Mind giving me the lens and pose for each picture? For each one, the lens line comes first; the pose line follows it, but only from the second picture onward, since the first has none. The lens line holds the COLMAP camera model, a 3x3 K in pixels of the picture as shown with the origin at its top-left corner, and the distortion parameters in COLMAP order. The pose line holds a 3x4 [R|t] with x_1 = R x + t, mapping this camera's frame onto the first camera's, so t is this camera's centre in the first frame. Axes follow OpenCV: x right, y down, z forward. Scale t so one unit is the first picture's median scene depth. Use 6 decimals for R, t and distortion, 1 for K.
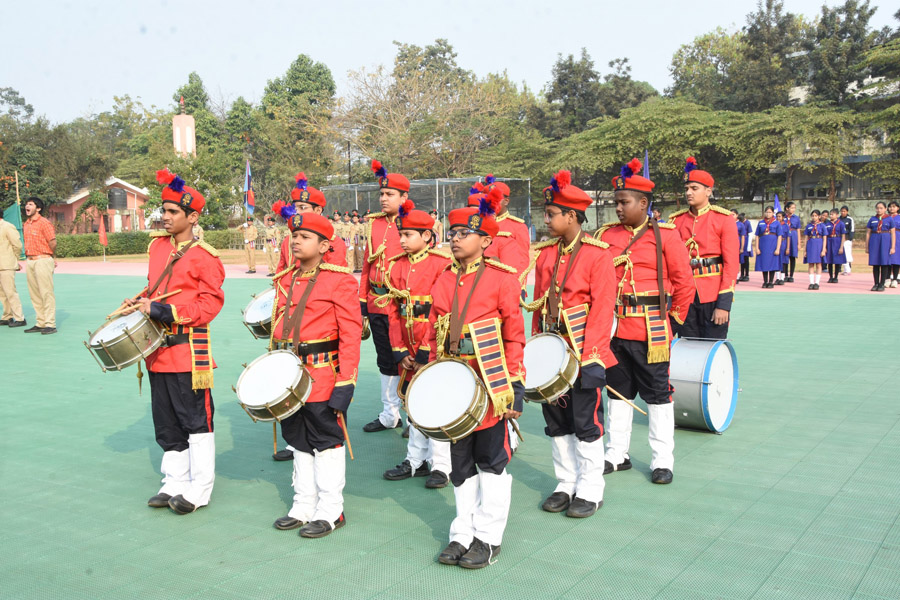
lens RADIAL K [[950.5, 0, 453.3], [0, 950.5, 303.6], [0, 0, 1]] dist [-0.072908, 0.308346]
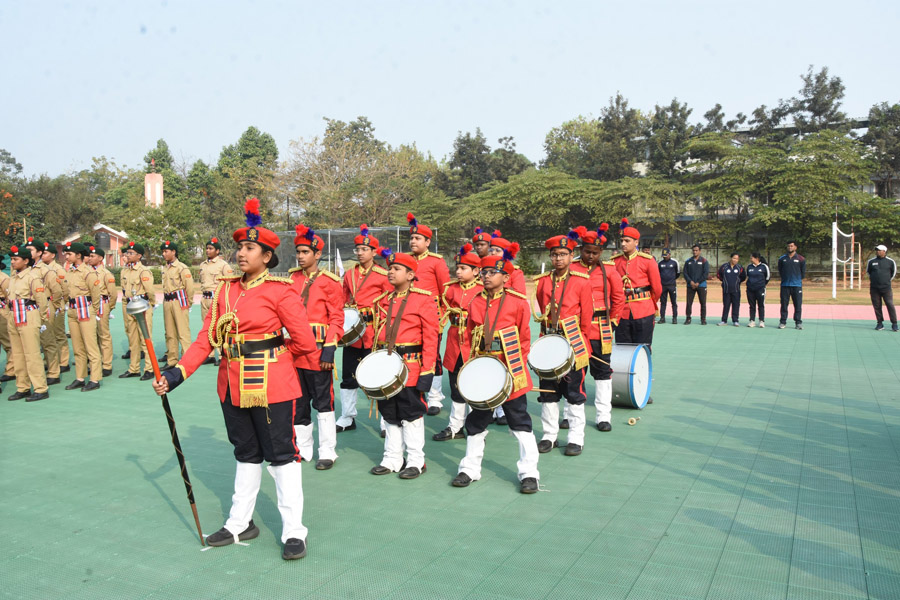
lens RADIAL K [[777.3, 0, 451.2], [0, 777.3, 305.5], [0, 0, 1]] dist [-0.141375, 0.167738]
pose [[0.992965, 0.003310, 0.118363, -0.022929], [0.000323, 0.999530, -0.030665, 0.002815], [-0.118409, 0.030487, 0.992497, -0.026606]]
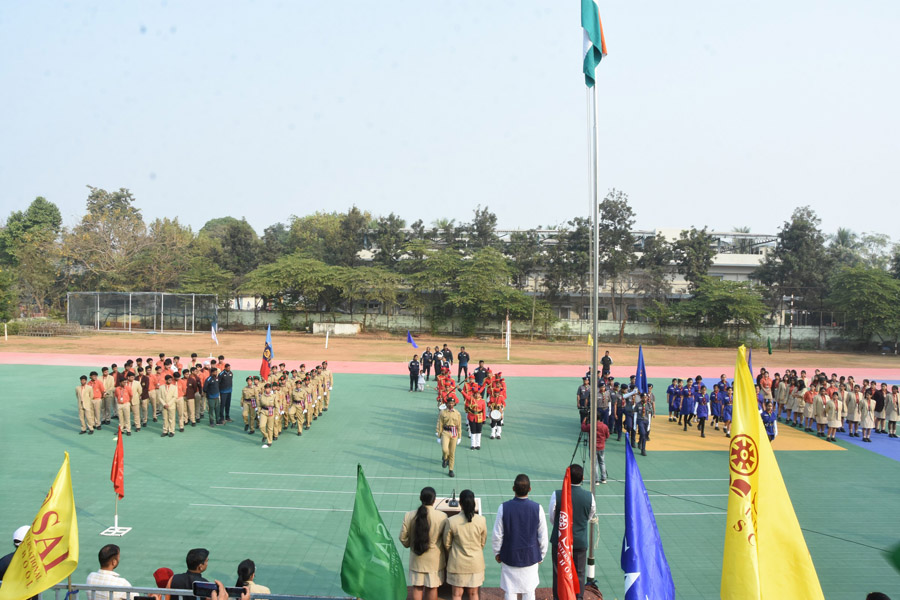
lens RADIAL K [[720.8, 0, 450.0], [0, 720.8, 300.0], [0, 0, 1]] dist [-0.167785, 0.148471]
pose [[0.833356, 0.026033, 0.552124, -0.275957], [0.013845, 0.997594, -0.067934, -0.031349], [-0.552564, 0.064258, 0.830990, -0.278405]]
